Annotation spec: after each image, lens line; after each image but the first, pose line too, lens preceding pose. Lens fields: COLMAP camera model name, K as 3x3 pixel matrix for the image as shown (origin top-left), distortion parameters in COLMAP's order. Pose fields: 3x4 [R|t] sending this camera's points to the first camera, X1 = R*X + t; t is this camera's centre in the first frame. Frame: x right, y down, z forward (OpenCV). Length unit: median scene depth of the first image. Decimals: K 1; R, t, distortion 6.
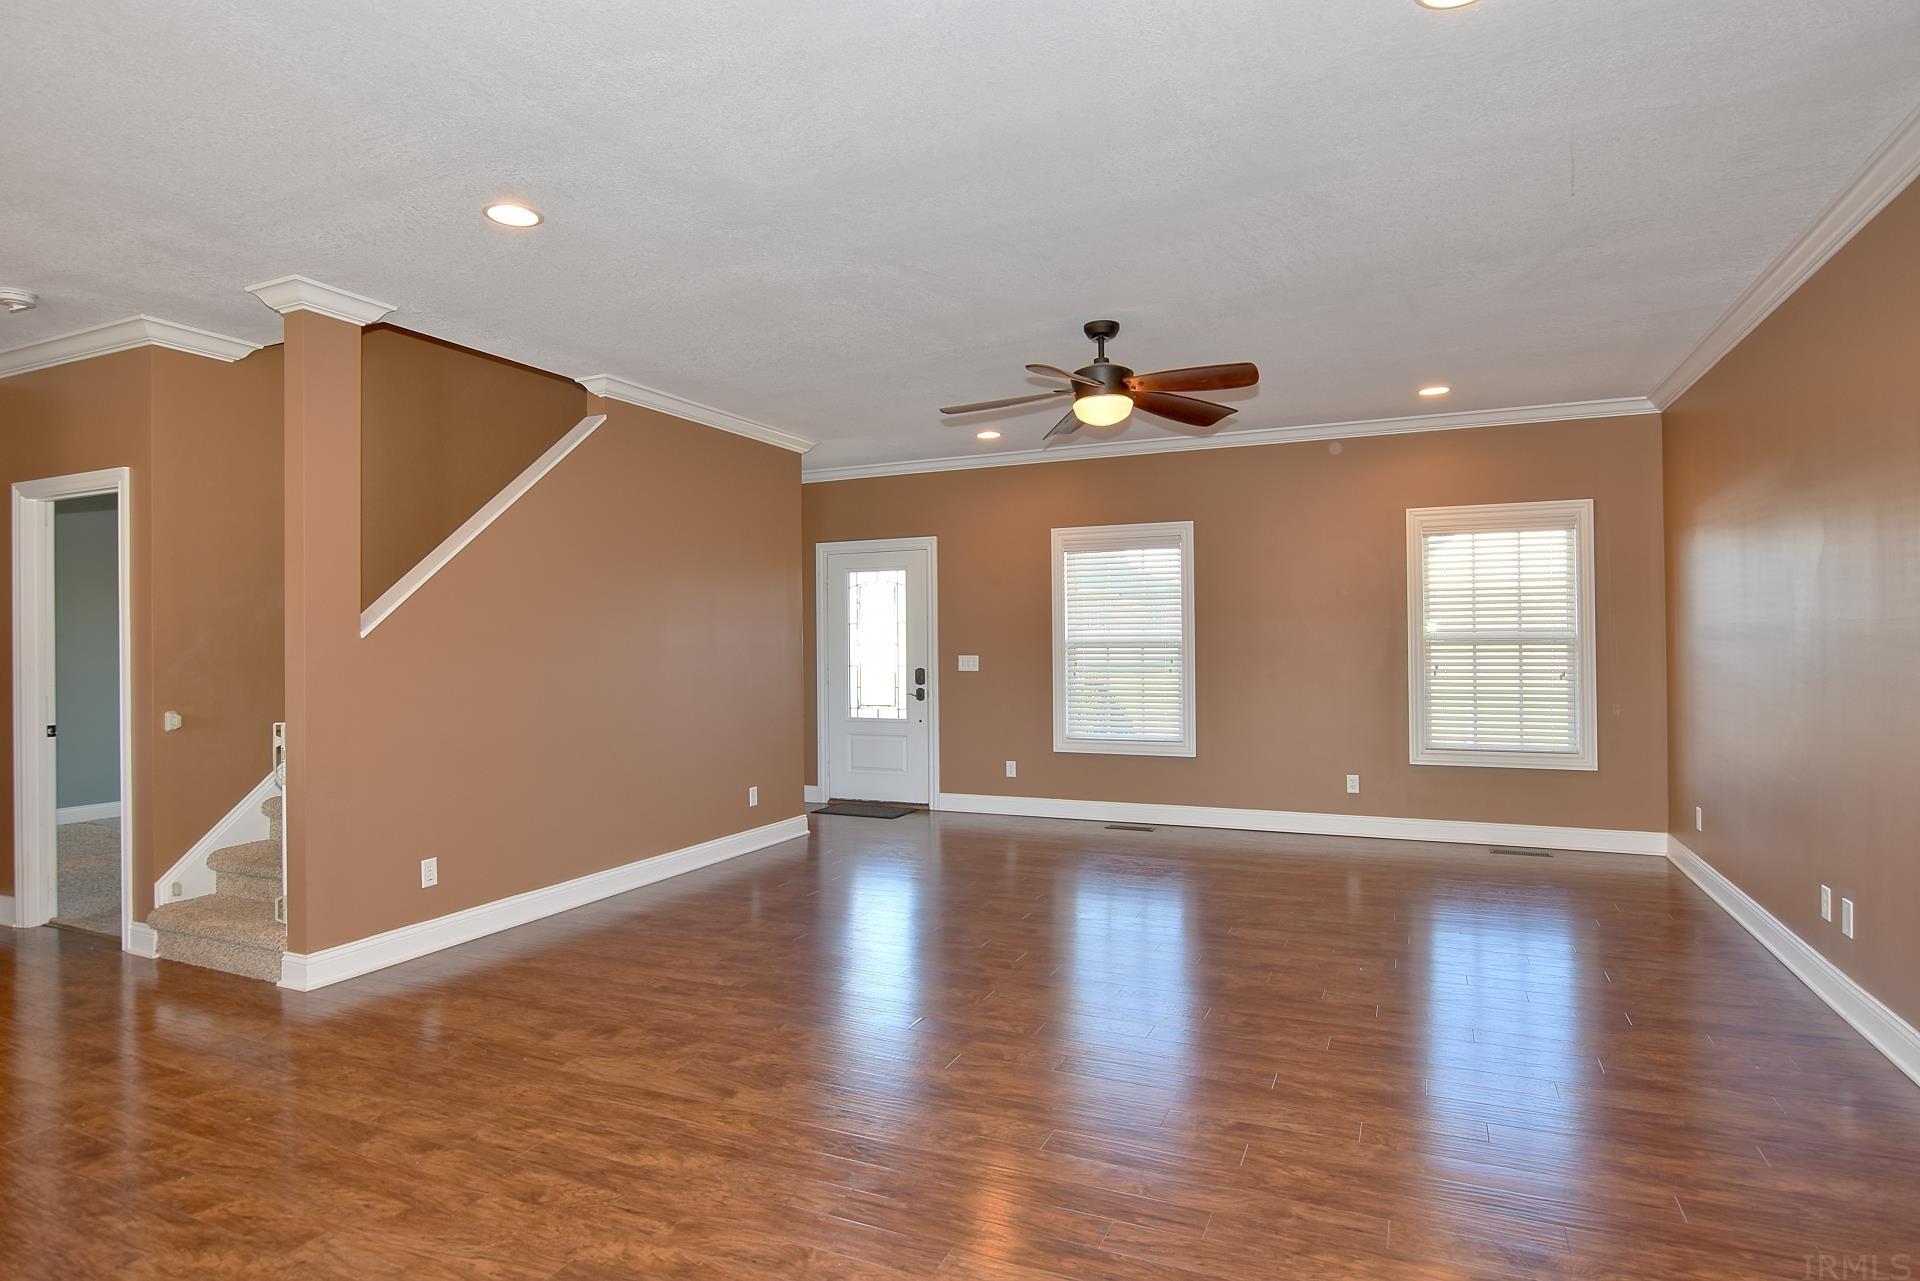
lens RADIAL K [[1029.5, 0, 933.4], [0, 1029.5, 643.3], [0, 0, 1]] dist [-0.014869, -0.000767]
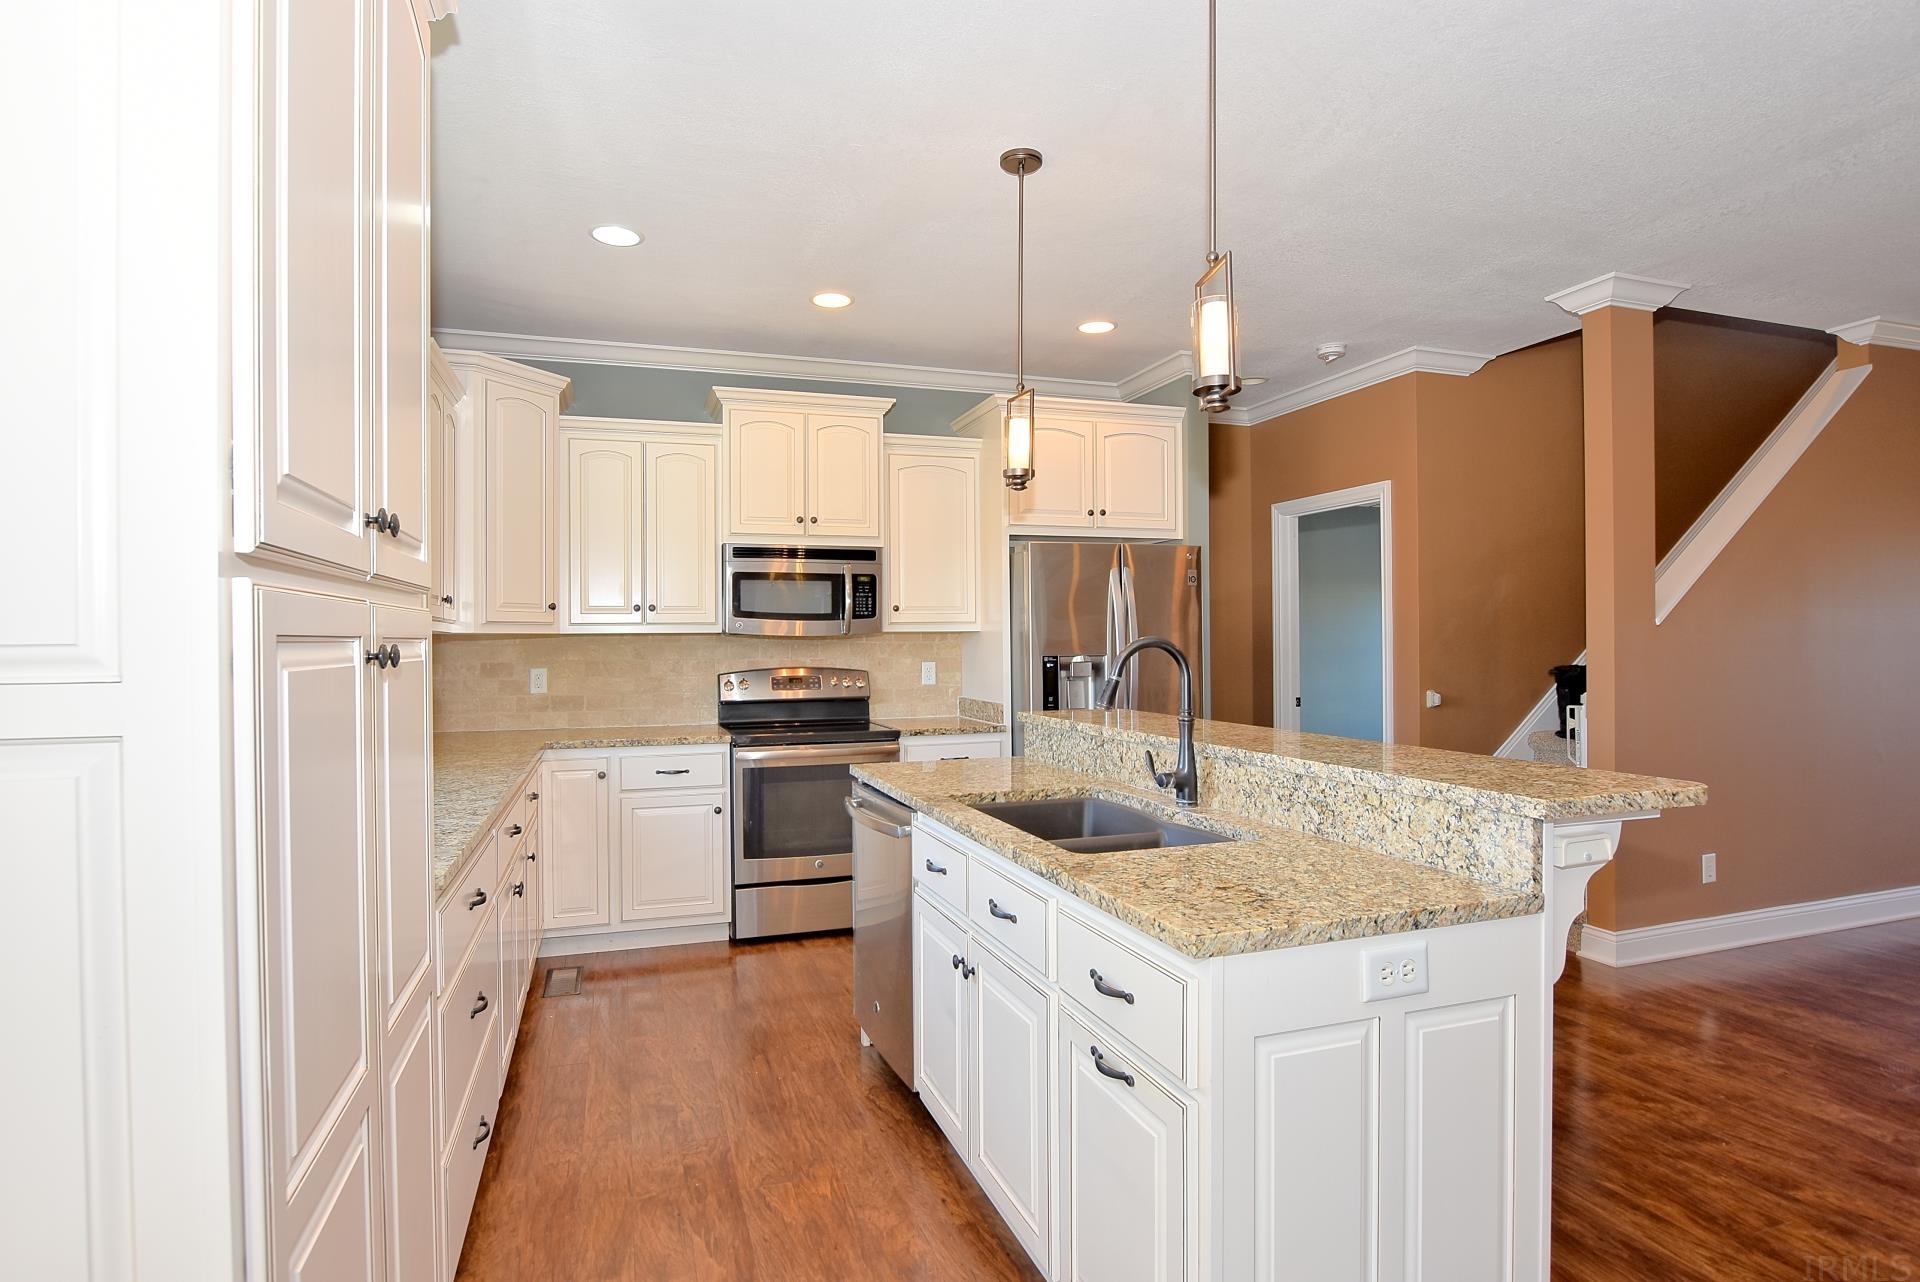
lens RADIAL K [[979.9, 0, 958.8], [0, 979.9, 644.7], [0, 0, 1]] dist [-0.027800, 0.003568]
pose [[0.691119, 0.007002, -0.722708, -0.358181], [0.001575, 0.999936, 0.011194, 0.002746], [0.722740, -0.008875, 0.691063, -0.145941]]
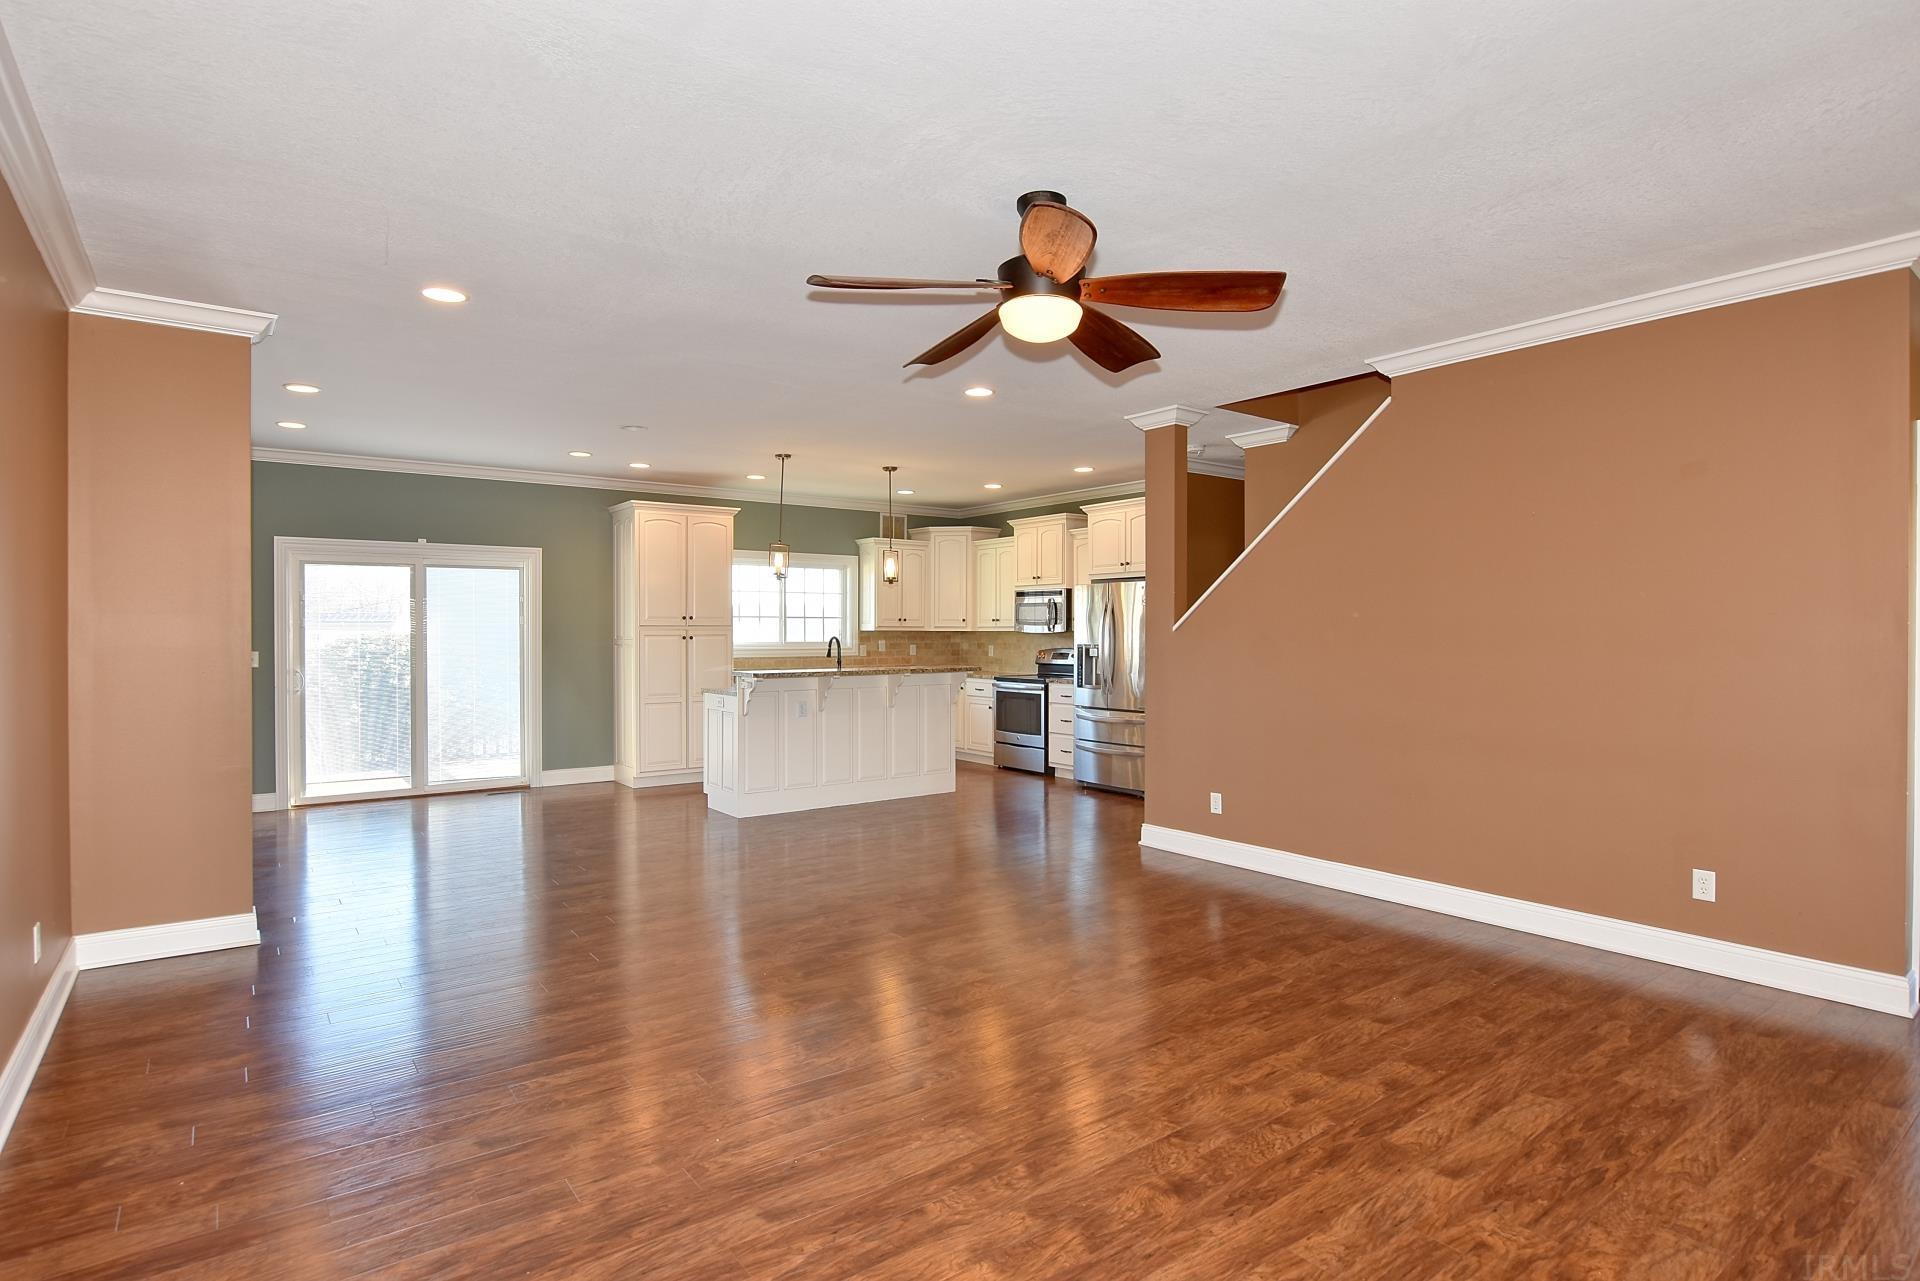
lens RADIAL K [[979.9, 0, 949.0], [0, 979.9, 631.7], [0, 0, 1]] dist [-0.027800, 0.003568]
pose [[-0.466602, 0.007541, -0.884435, 0.895662], [0.002065, 0.999970, 0.007437, -0.015257], [0.884465, 0.001644, -0.466604, 1.418375]]
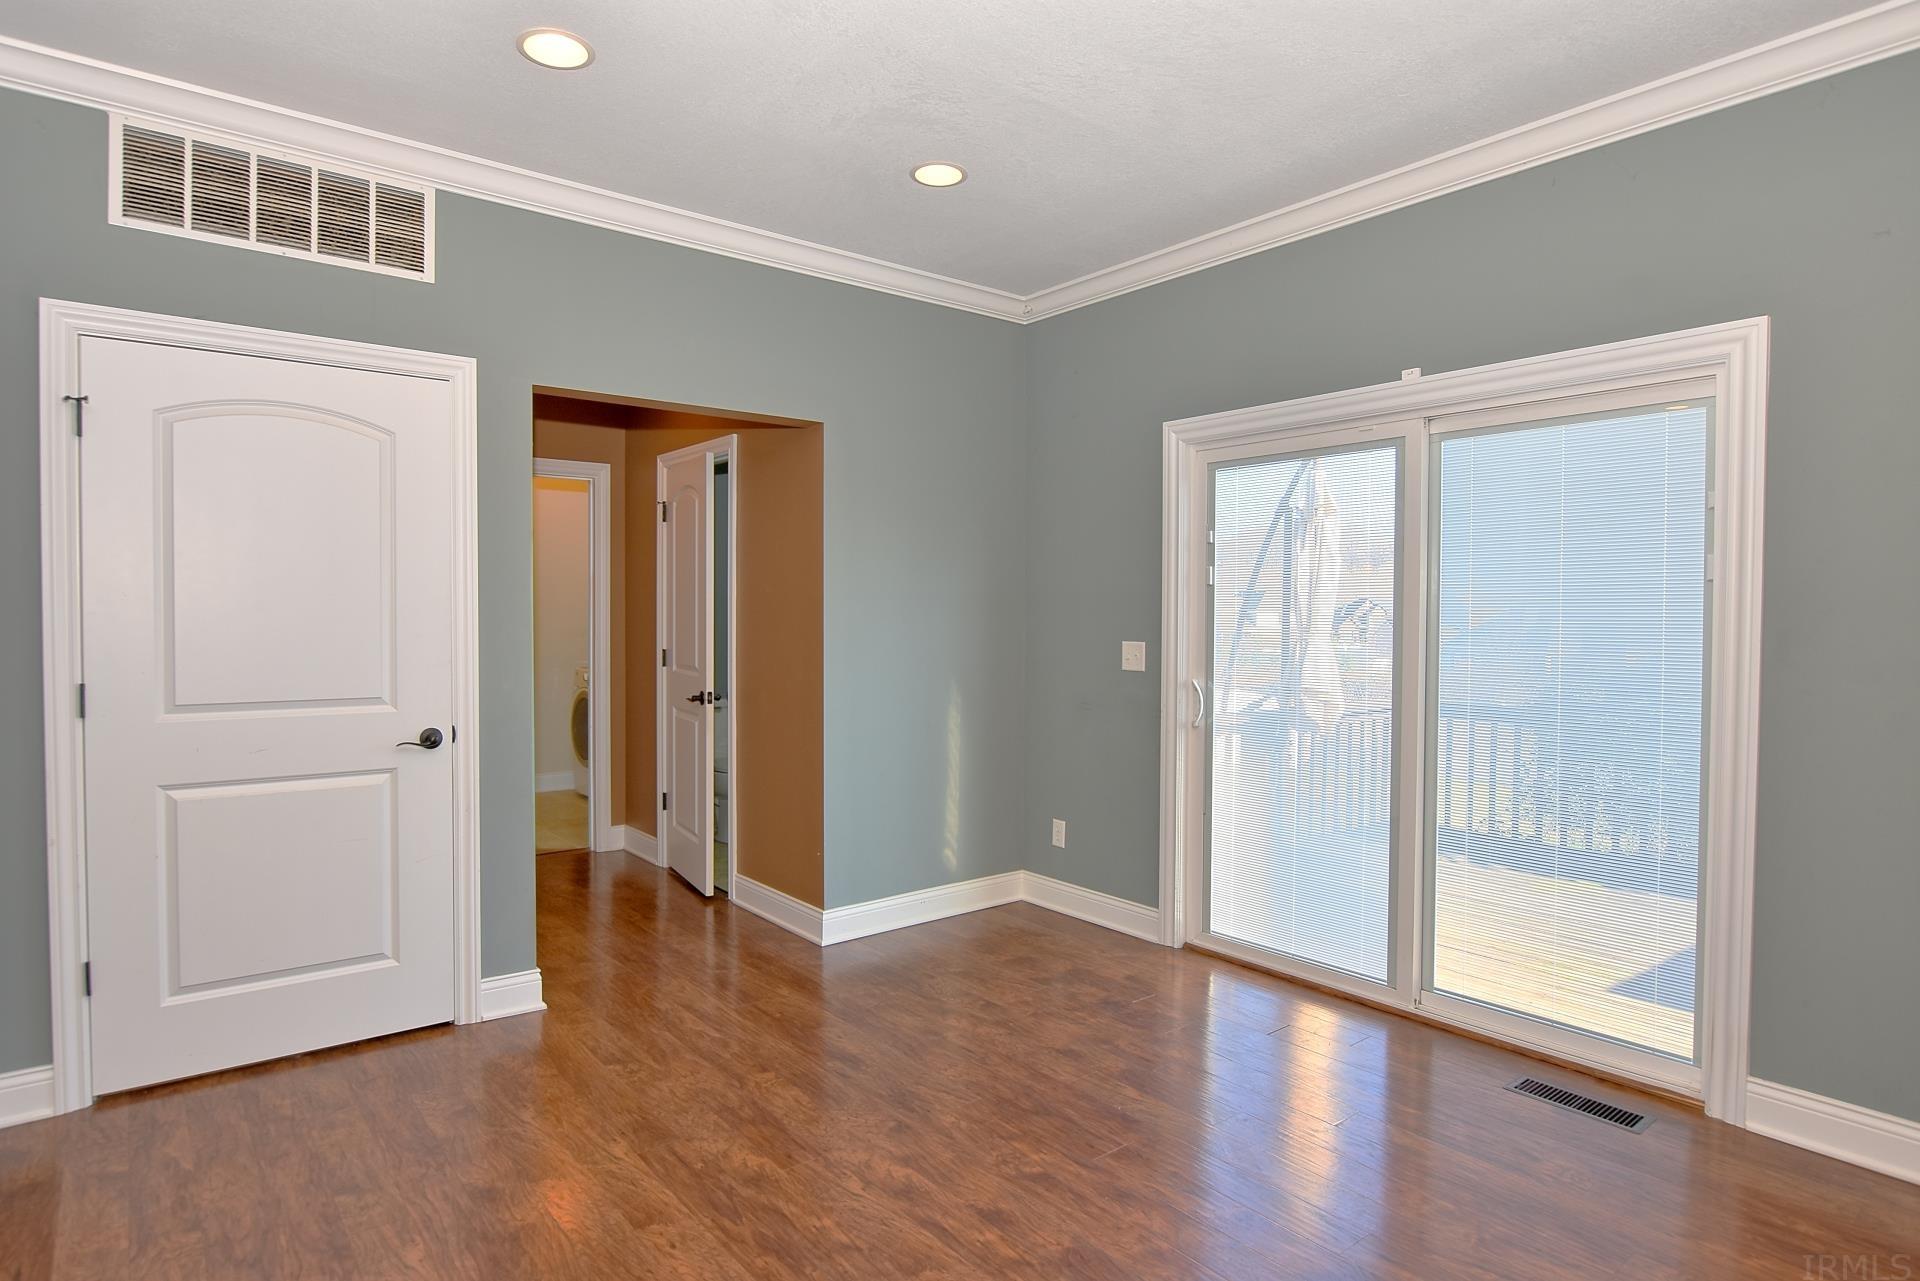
lens RADIAL K [[1029.5, 0, 953.2], [0, 1029.5, 650.6], [0, 0, 1]] dist [-0.014869, -0.000767]
pose [[-0.903755, -0.013839, 0.427827, -0.363744], [0.000421, 0.999448, 0.033217, 0.006082], [-0.428050, 0.030200, -0.903250, 0.462471]]
